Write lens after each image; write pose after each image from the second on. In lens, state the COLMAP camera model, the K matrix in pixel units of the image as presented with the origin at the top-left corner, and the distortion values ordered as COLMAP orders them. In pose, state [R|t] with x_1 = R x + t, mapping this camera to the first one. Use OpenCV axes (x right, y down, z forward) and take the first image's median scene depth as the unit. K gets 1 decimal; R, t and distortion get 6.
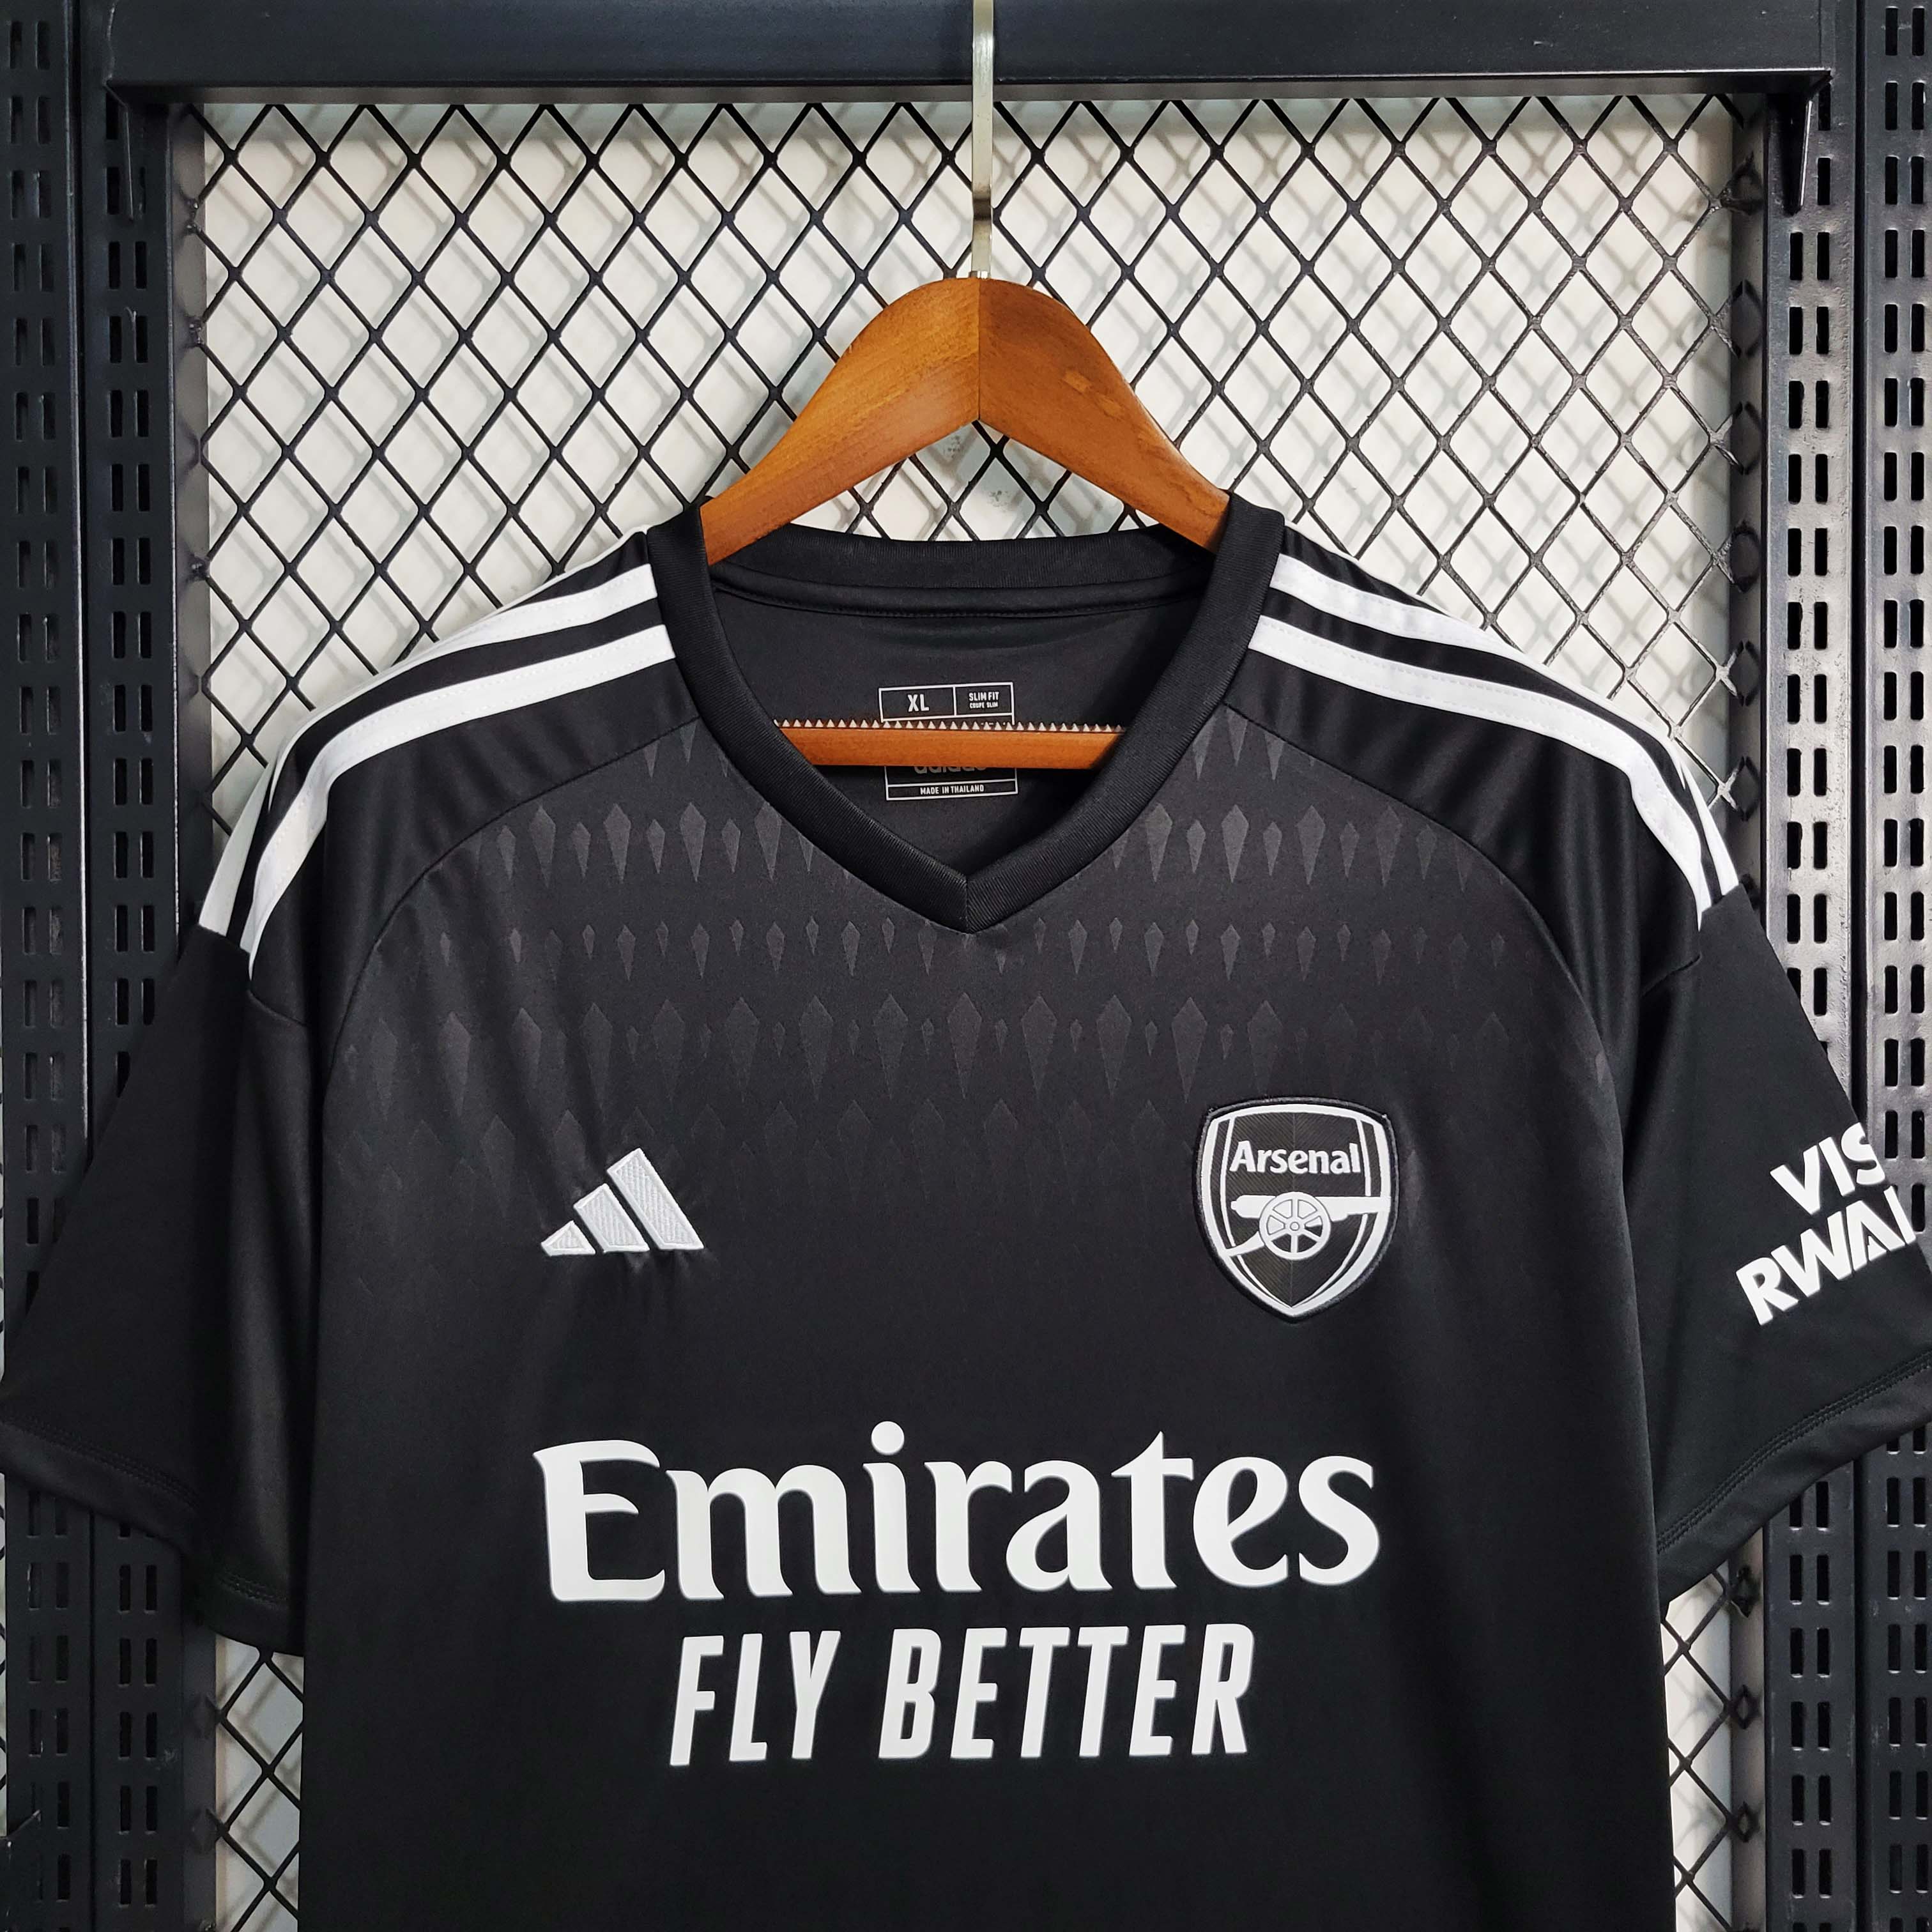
lens RADIAL K [[1951.7, 0, 966.8], [0, 1951.7, 976.5], [0, 0, 1]] dist [-0.005148, 0.000000]
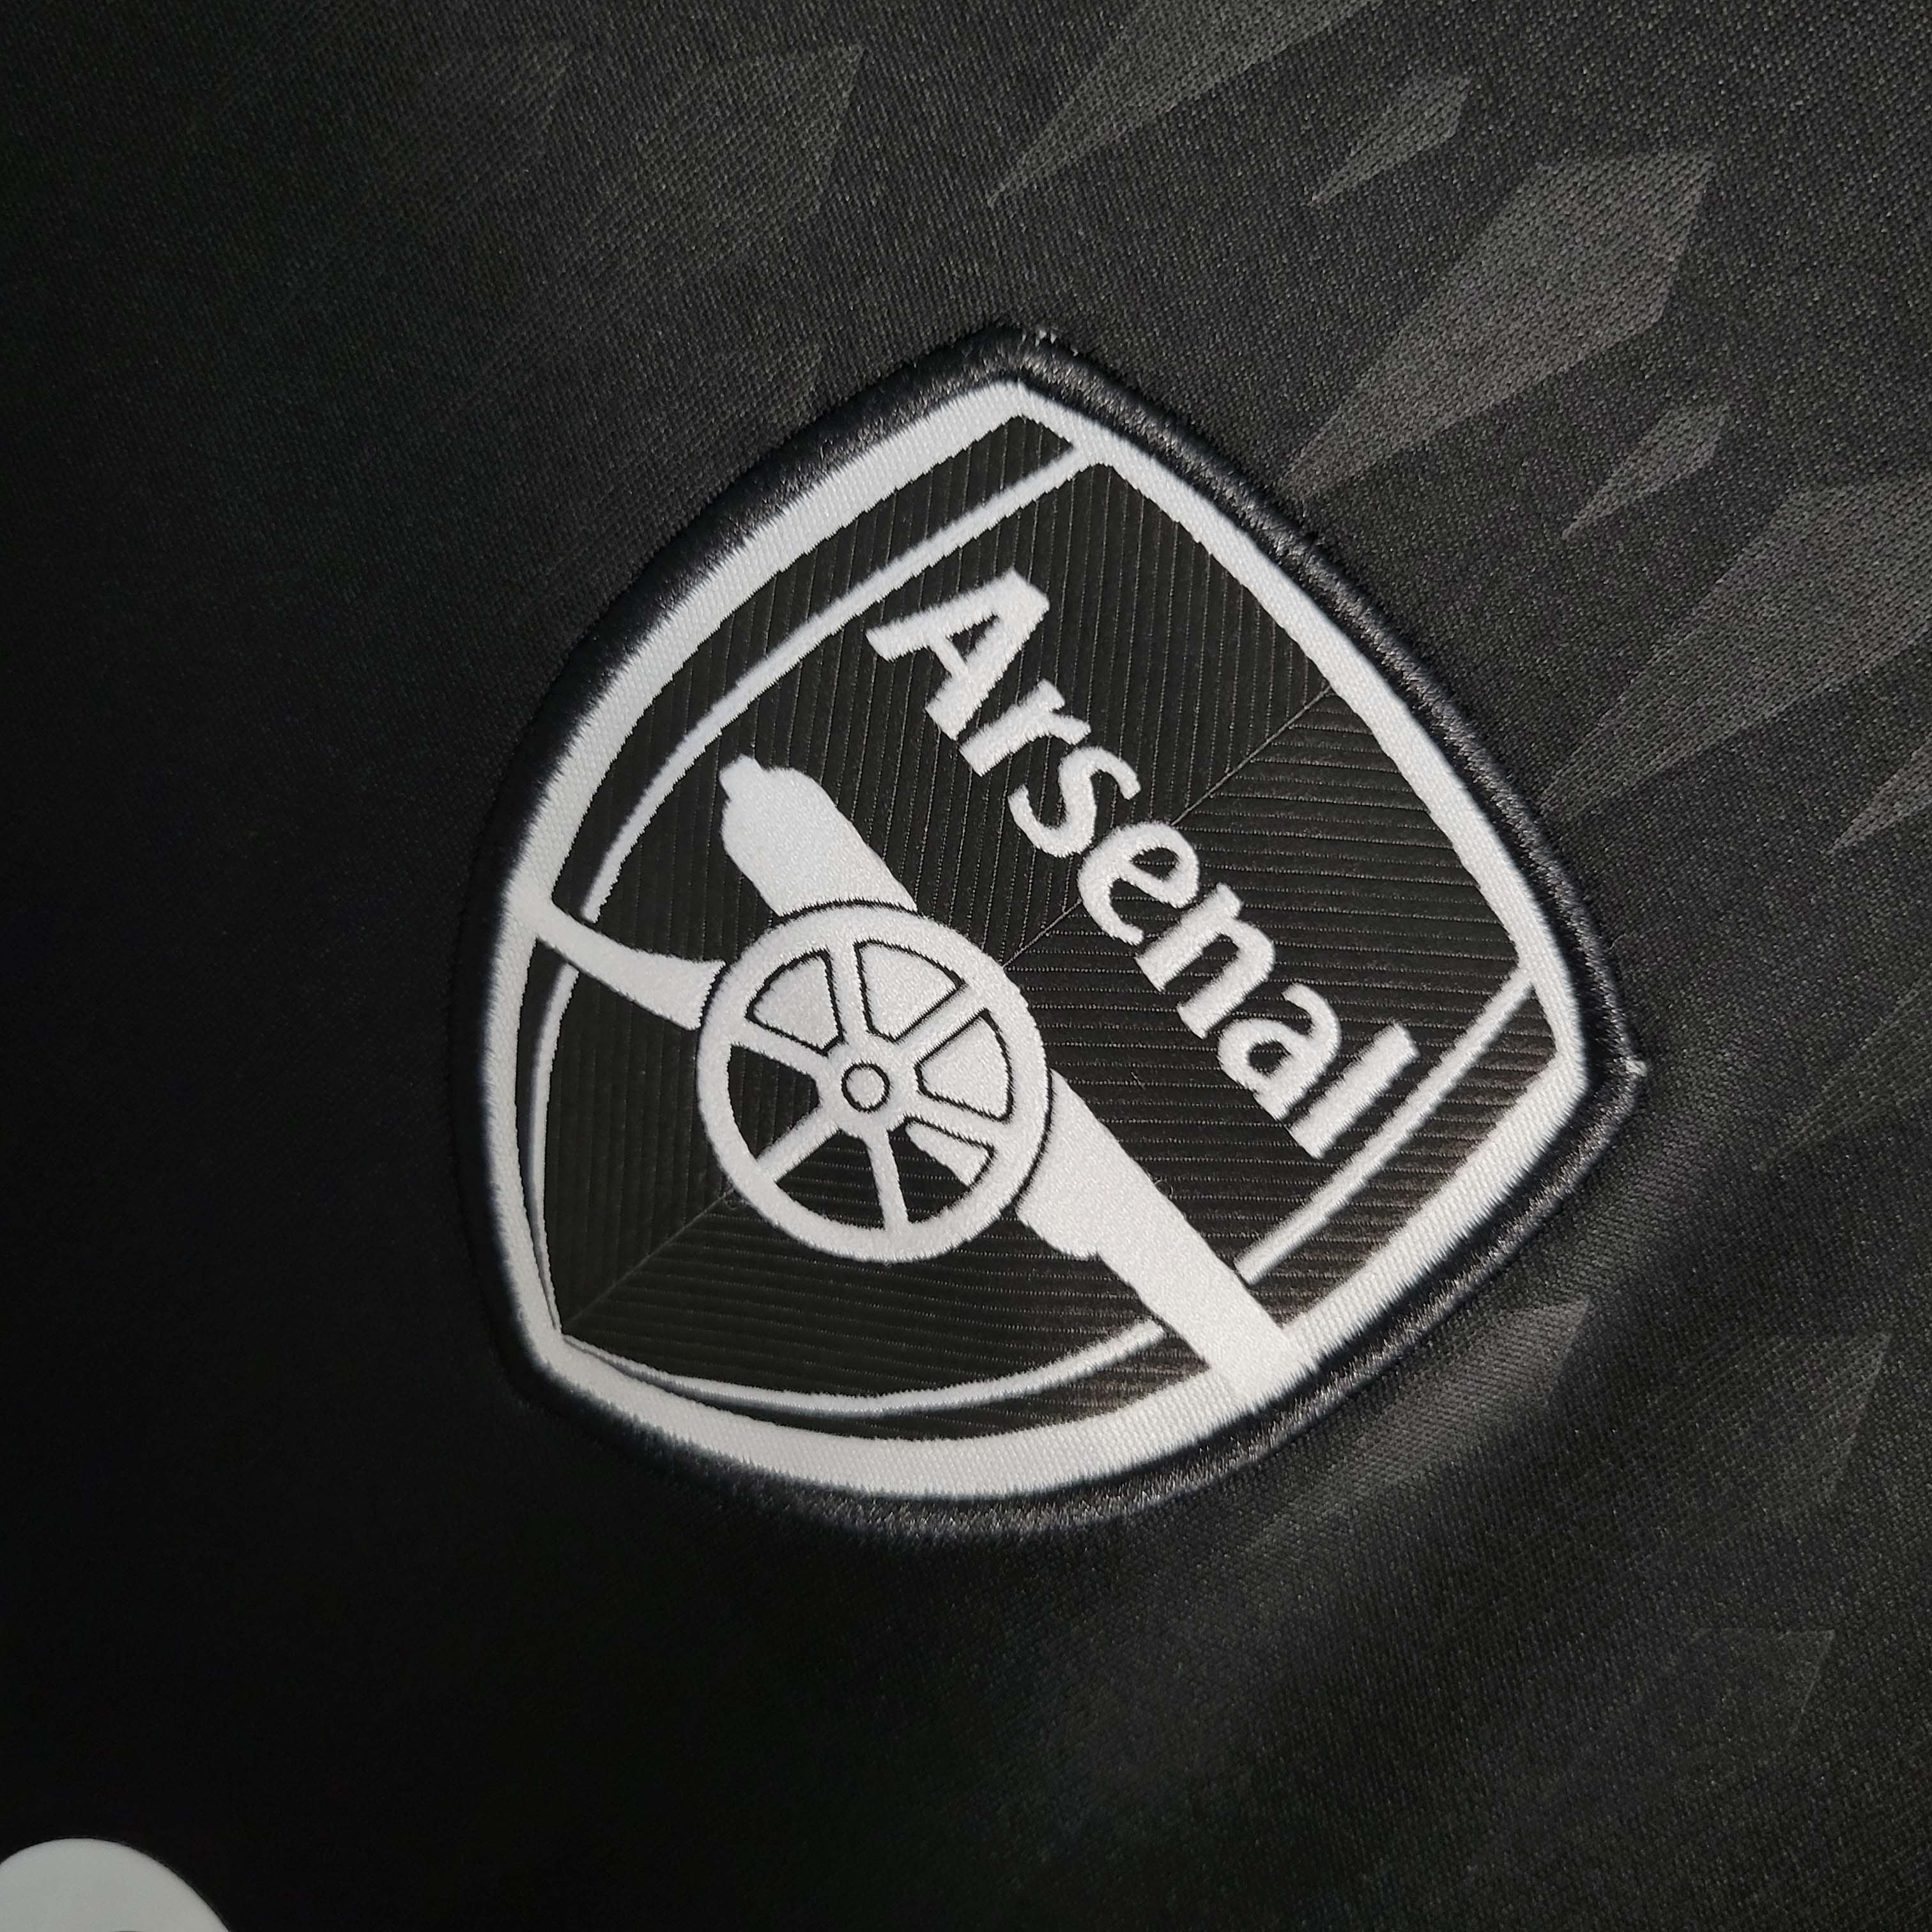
lens RADIAL K [[1951.7, 0, 965.6], [0, 1951.7, 959.8], [0, 0, 1]] dist [-0.005148, 0.000000]
pose [[0.653568, 0.751699, 0.088305, 0.145729], [-0.756742, 0.646877, 0.094294, 0.093285], [0.013759, -0.128451, 0.991620, 0.798924]]
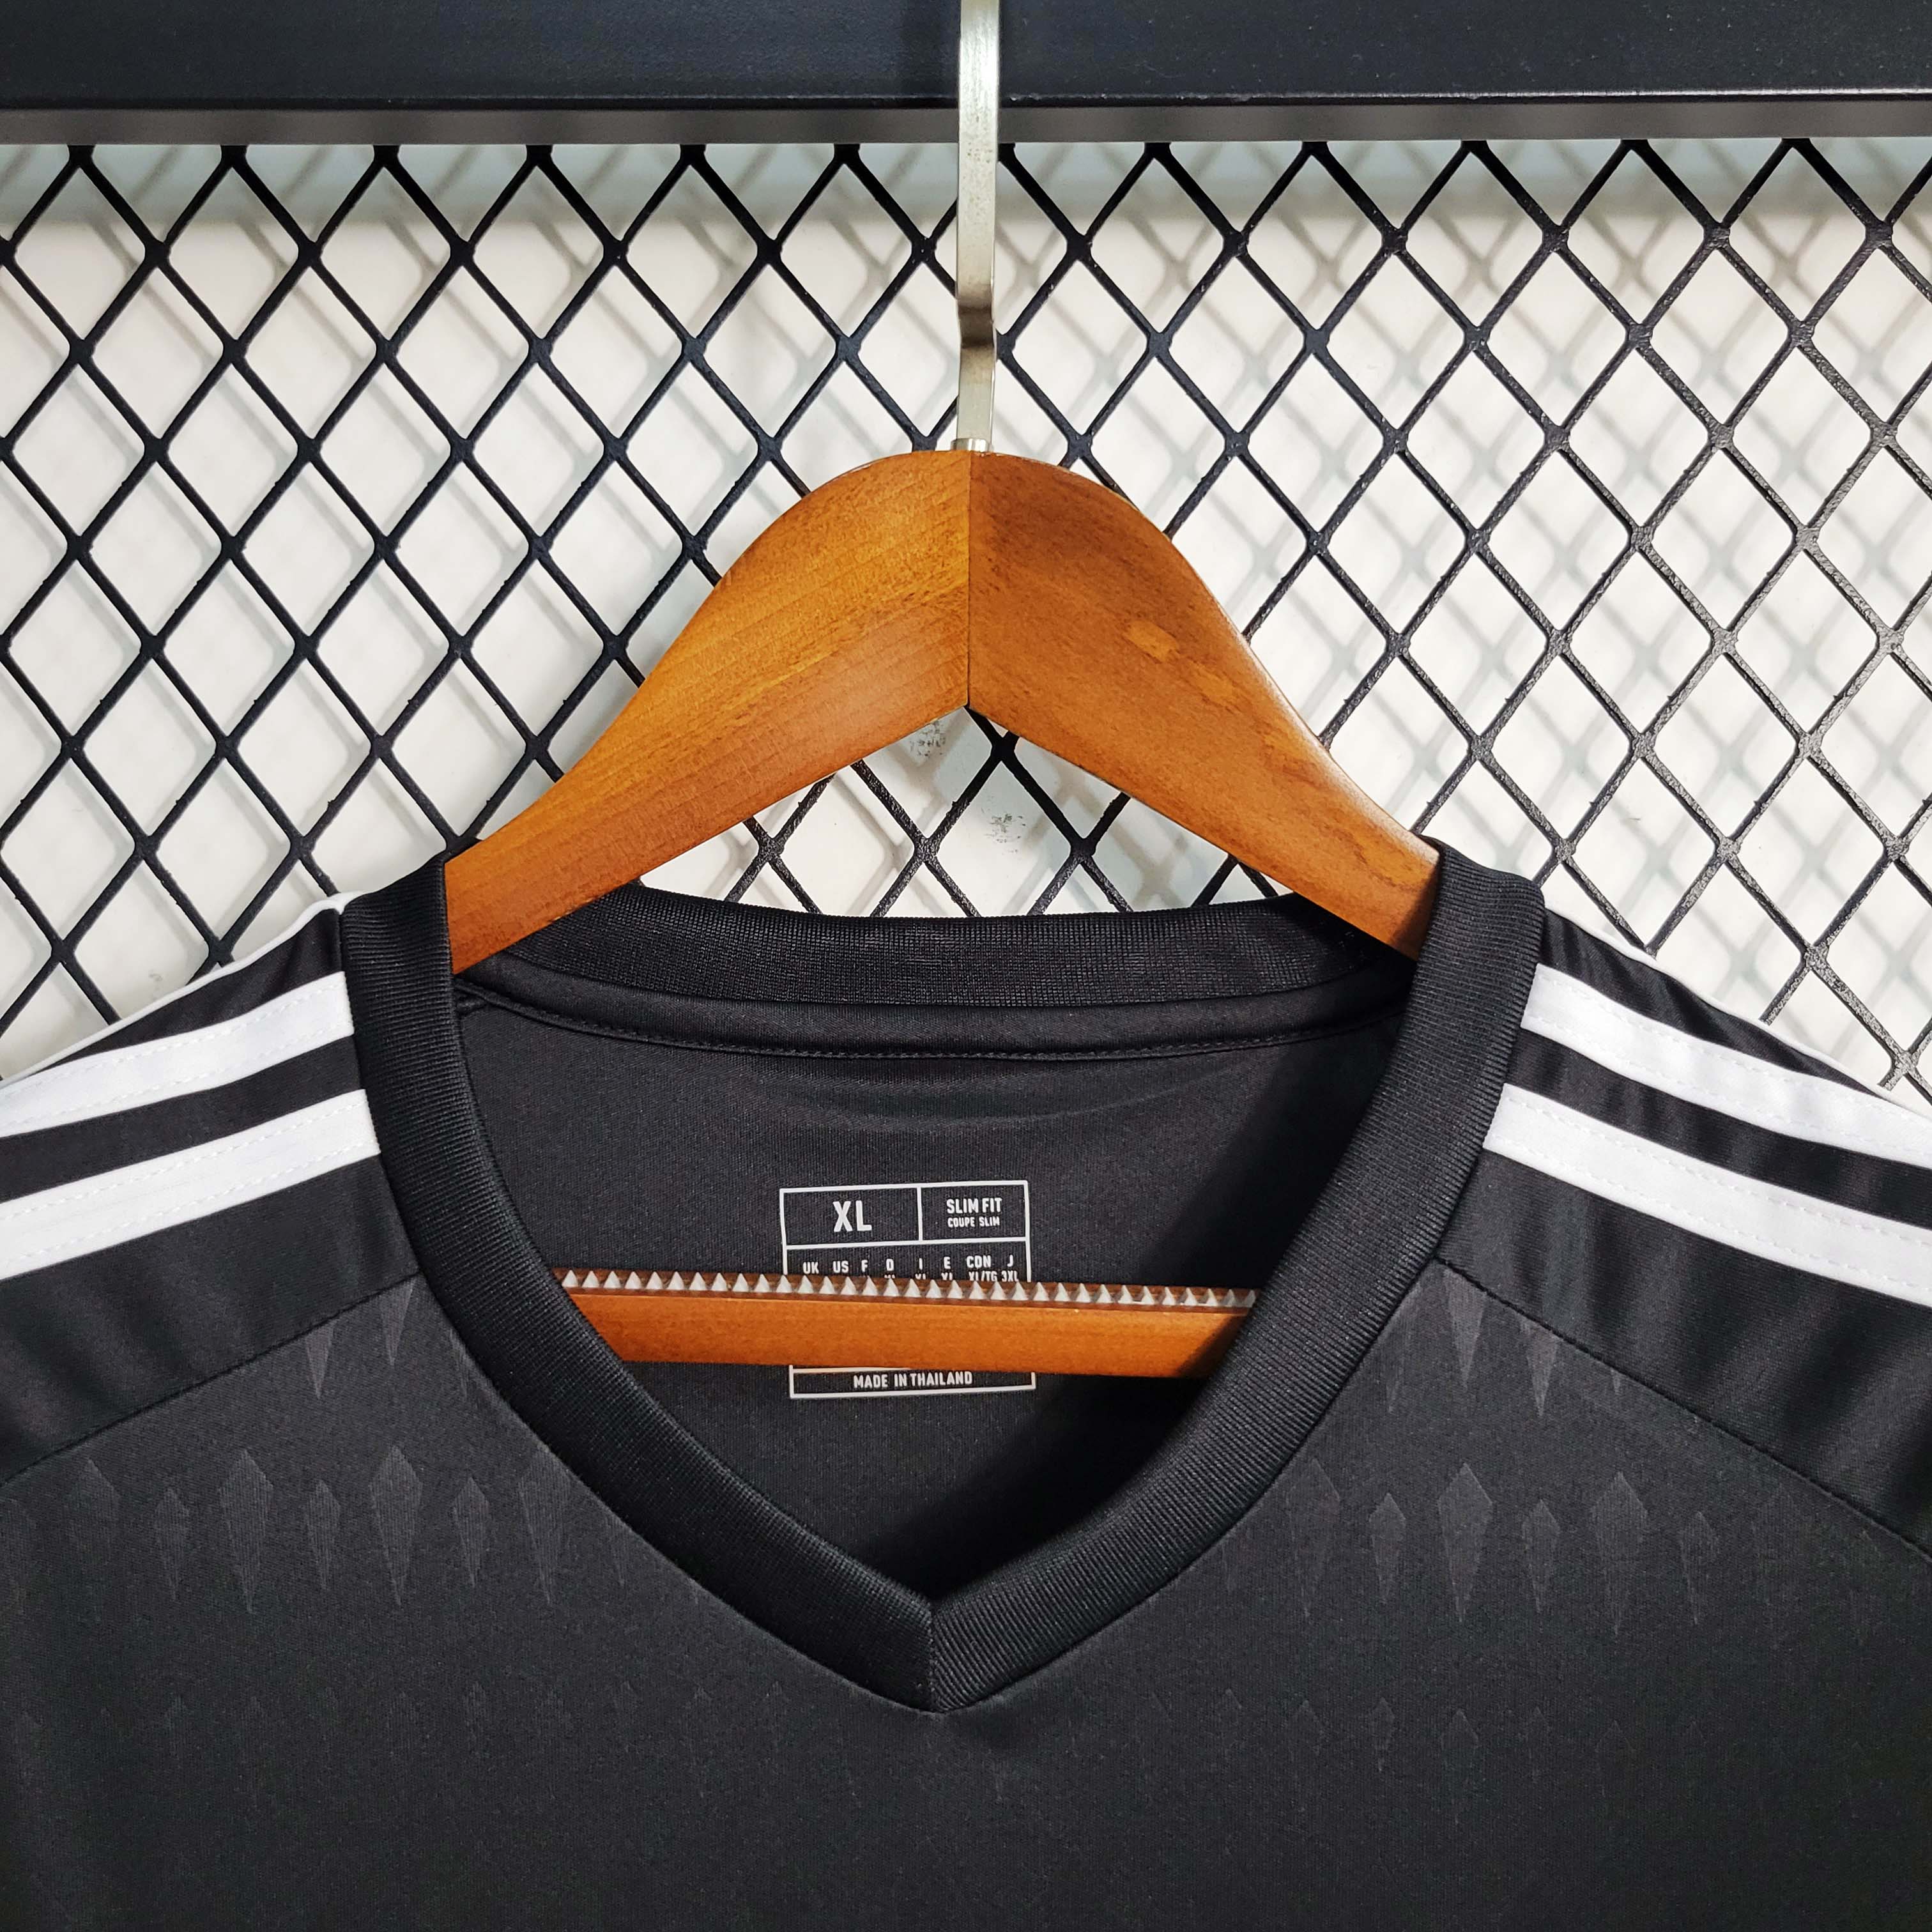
lens RADIAL K [[1951.7, 0, 964.8], [0, 1951.7, 963.6], [0, 0, 1]] dist [-0.005148, 0.000000]
pose [[0.999840, 0.009219, -0.015297, 0.014290], [-0.010649, 0.995307, -0.096180, -0.163523], [0.014339, 0.096327, 0.995246, 0.472185]]
